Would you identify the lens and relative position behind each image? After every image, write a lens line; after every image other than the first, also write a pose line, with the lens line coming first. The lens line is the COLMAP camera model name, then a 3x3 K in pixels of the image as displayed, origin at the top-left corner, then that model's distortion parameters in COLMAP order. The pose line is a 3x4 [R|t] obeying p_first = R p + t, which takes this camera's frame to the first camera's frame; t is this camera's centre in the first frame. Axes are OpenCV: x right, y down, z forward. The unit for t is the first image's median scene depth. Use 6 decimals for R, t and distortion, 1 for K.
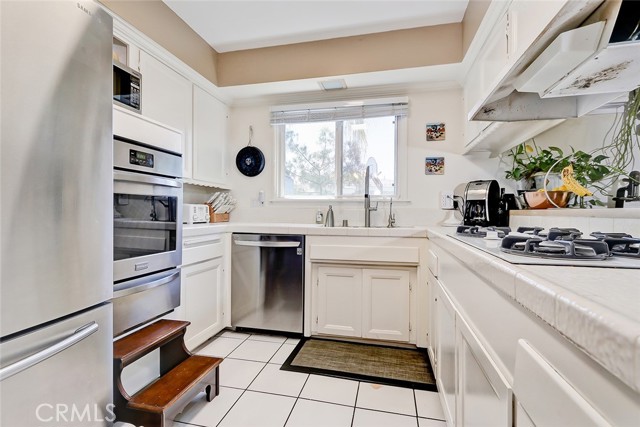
lens RADIAL K [[293.5, 0, 322.0], [0, 293.5, 213.8], [0, 0, 1]] dist [0.004247, -0.000667]
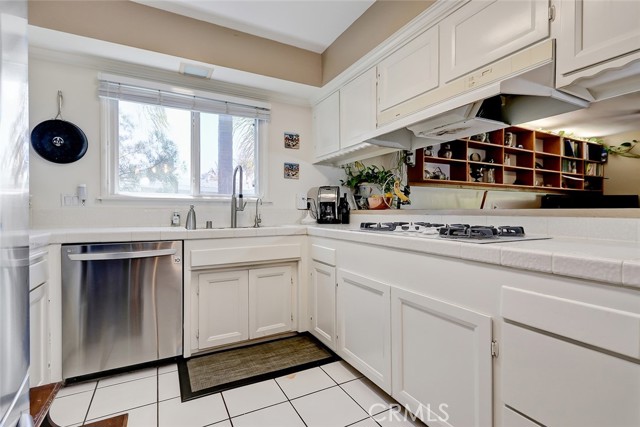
lens RADIAL K [[293.5, 0, 317.5], [0, 293.5, 213.1], [0, 0, 1]] dist [0.004247, -0.000667]
pose [[0.762599, -0.009038, 0.646808, -0.278818], [0.009371, 0.999952, 0.002924, -0.004487], [-0.646804, 0.003831, 0.762647, 0.080997]]
